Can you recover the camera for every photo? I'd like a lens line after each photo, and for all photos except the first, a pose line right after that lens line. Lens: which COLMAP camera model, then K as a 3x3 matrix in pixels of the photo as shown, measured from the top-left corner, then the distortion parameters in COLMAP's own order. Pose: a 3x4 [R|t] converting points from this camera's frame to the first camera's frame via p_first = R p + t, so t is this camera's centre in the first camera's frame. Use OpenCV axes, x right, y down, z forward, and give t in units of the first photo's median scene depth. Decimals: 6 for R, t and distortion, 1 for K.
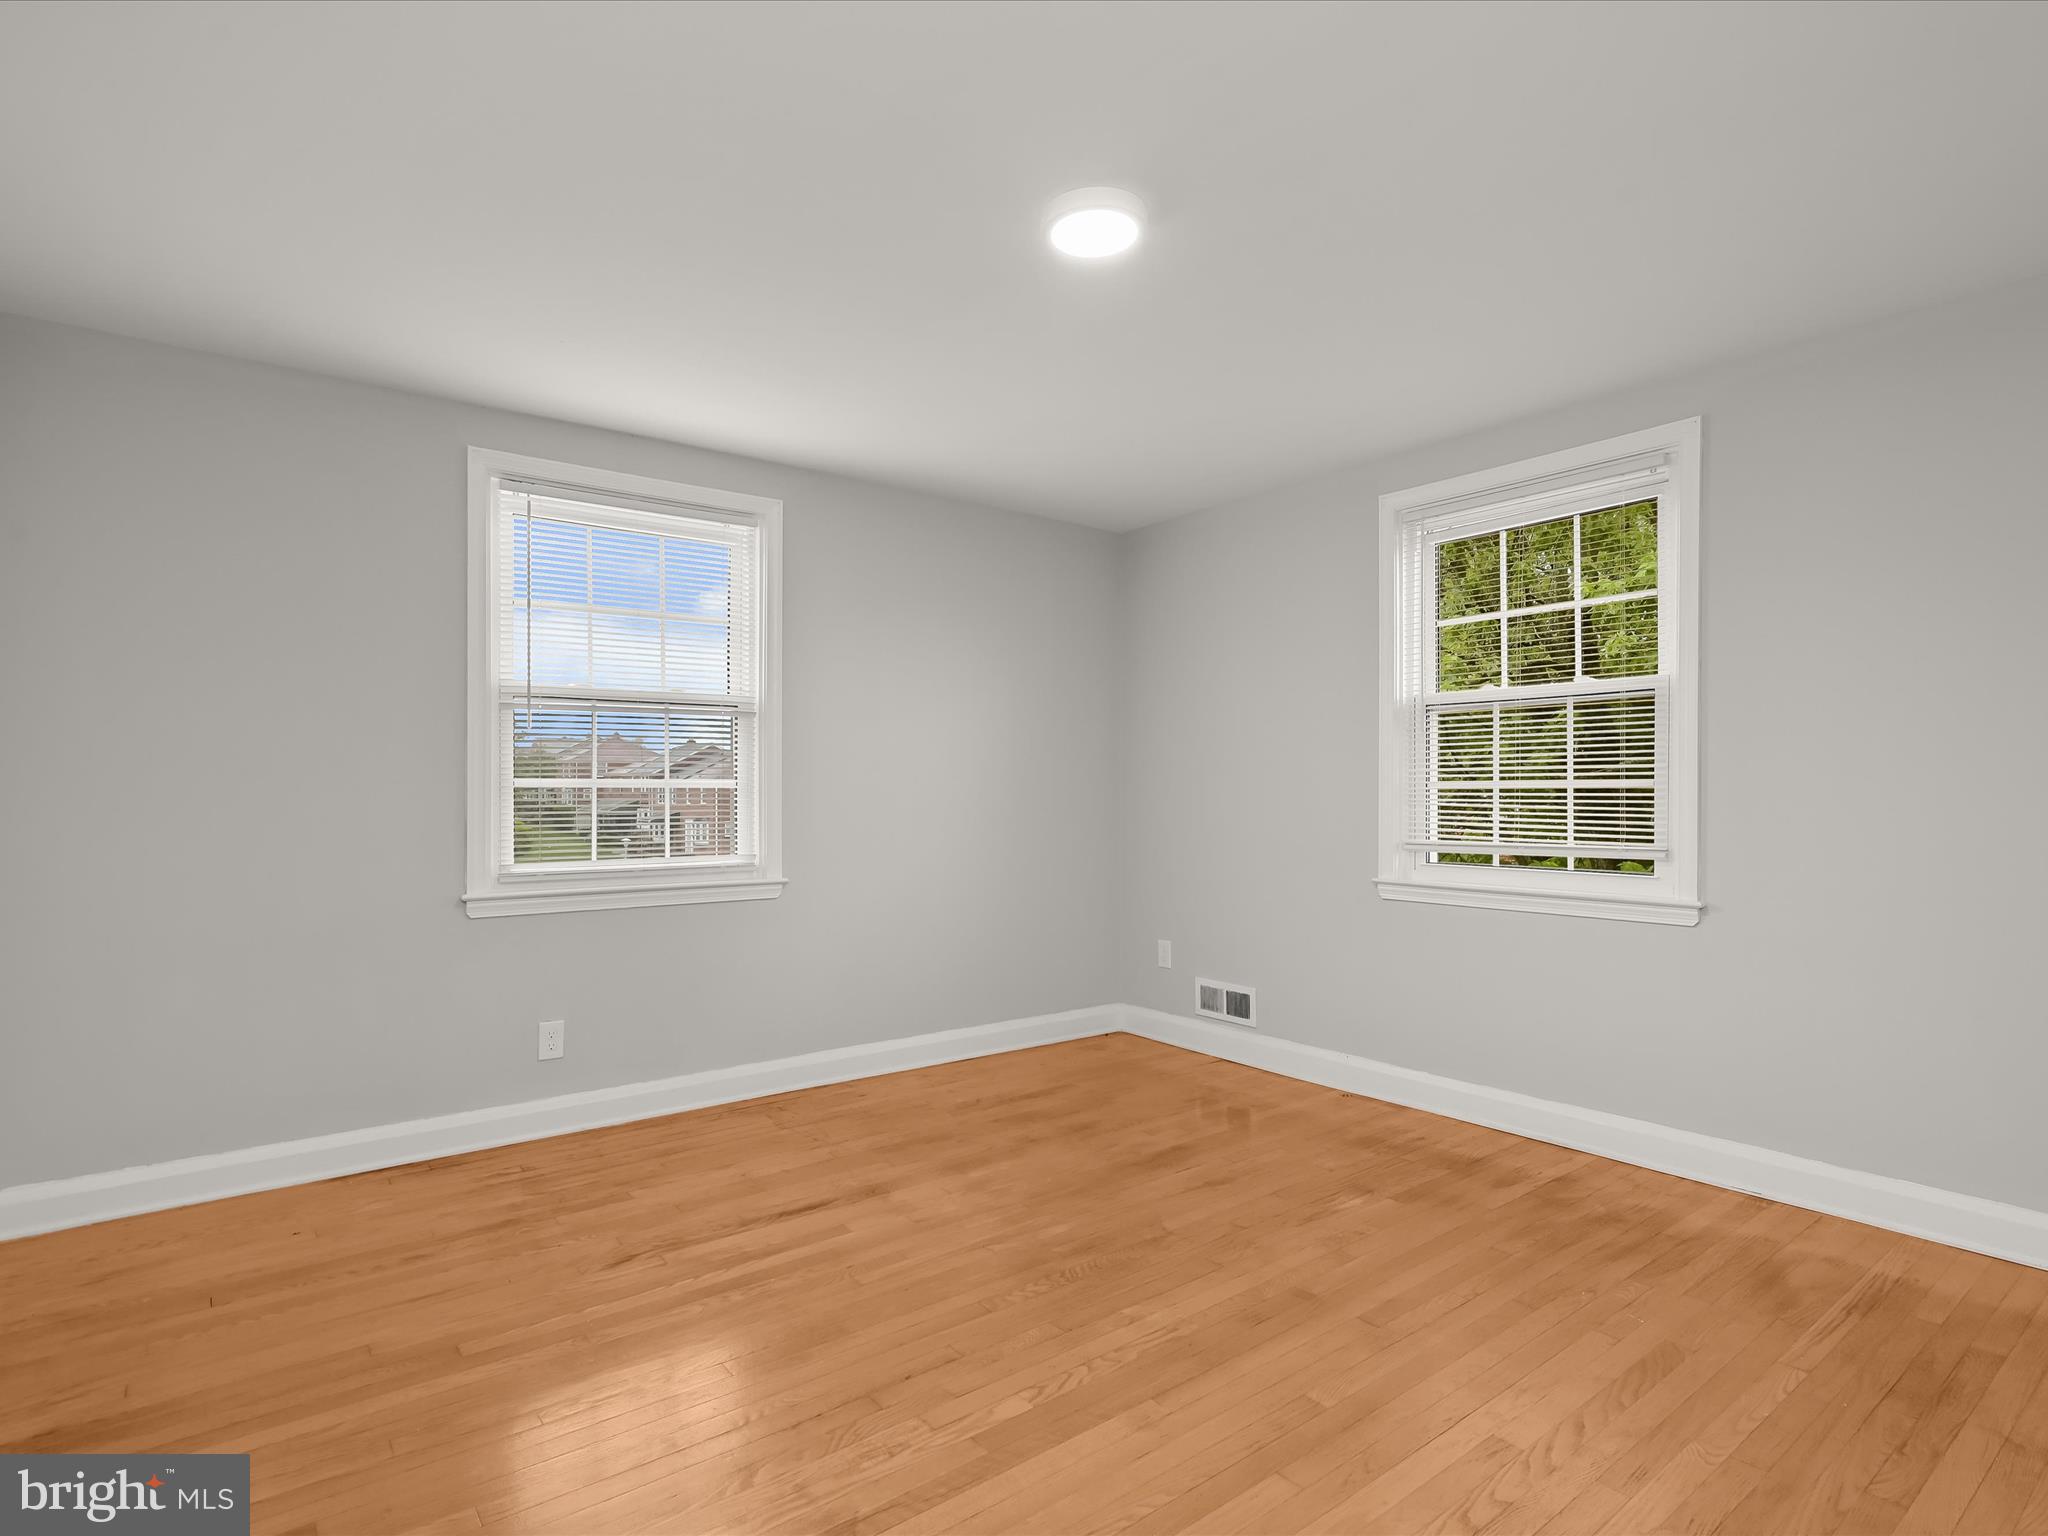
lens RADIAL K [[1044.8, 0, 1030.5], [0, 1044.8, 777.9], [0, 0, 1]] dist [-0.001215, 0.002565]
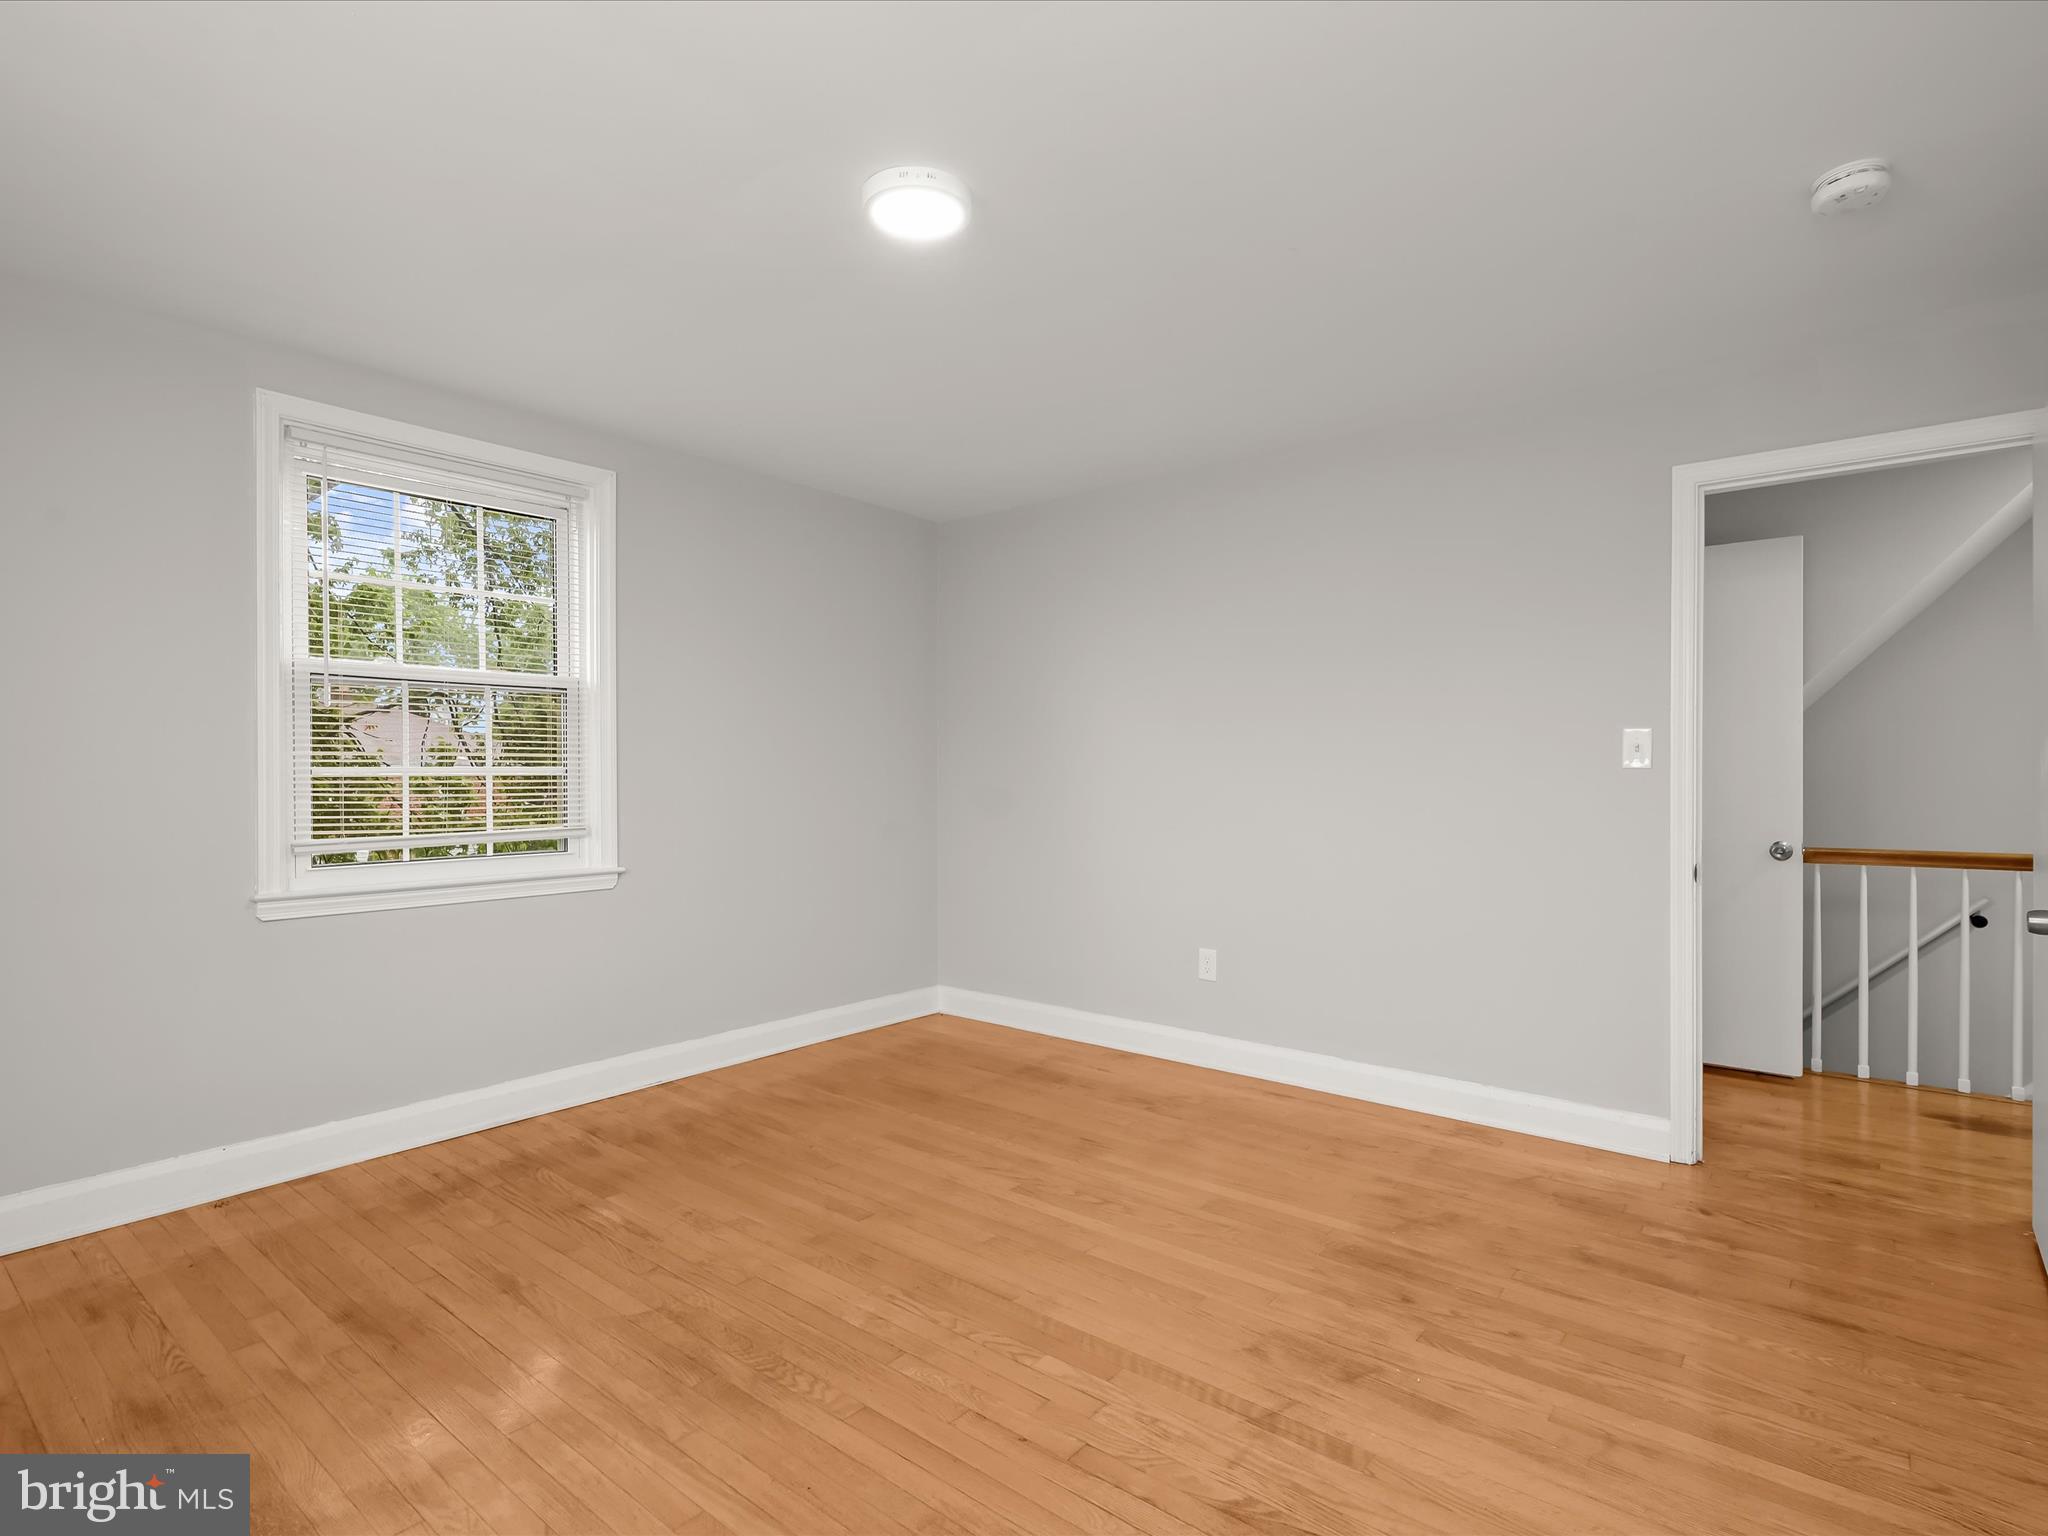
lens RADIAL K [[1044.8, 0, 1009.0], [0, 1044.8, 768.4], [0, 0, 1]] dist [-0.001215, 0.002565]
pose [[-0.203442, 0.006882, 0.979063, -0.613069], [-0.008976, 0.999920, -0.008894, 0.007808], [-0.979046, -0.010597, -0.203364, 0.744604]]
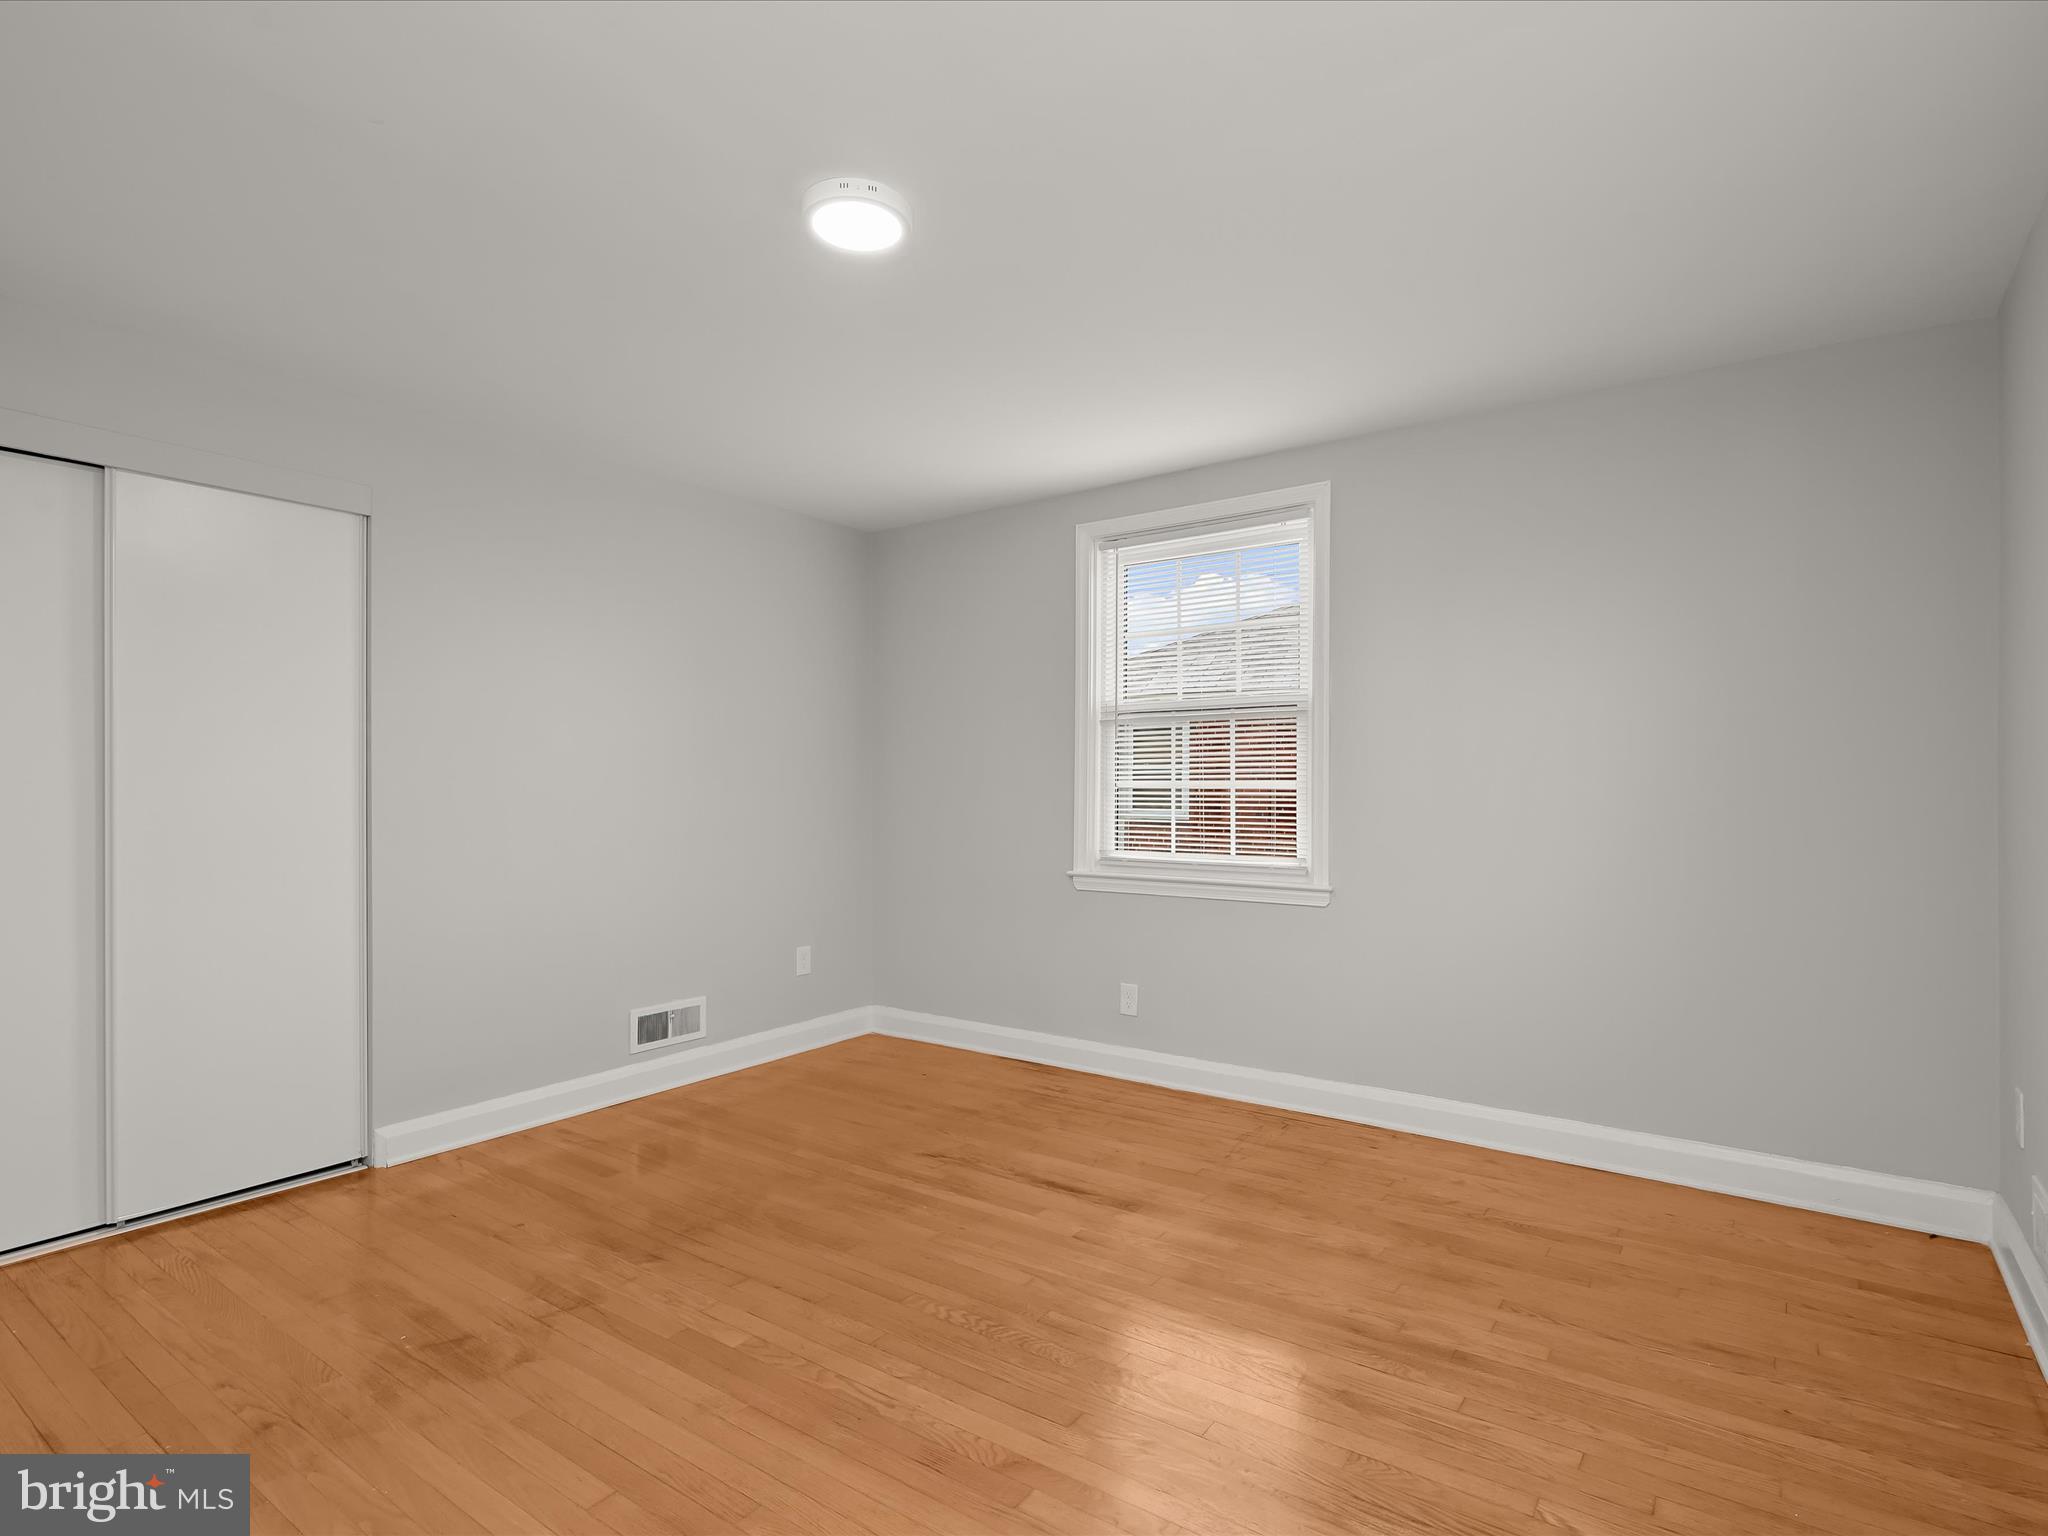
lens RADIAL K [[1044.8, 0, 1041.8], [0, 1044.8, 769.0], [0, 0, 1]] dist [-0.001215, 0.002565]
pose [[0.299239, -0.014474, -0.954068, 0.698189], [0.011069, 0.999870, -0.011697, -0.000577], [0.954114, -0.007060, 0.299361, 0.581094]]
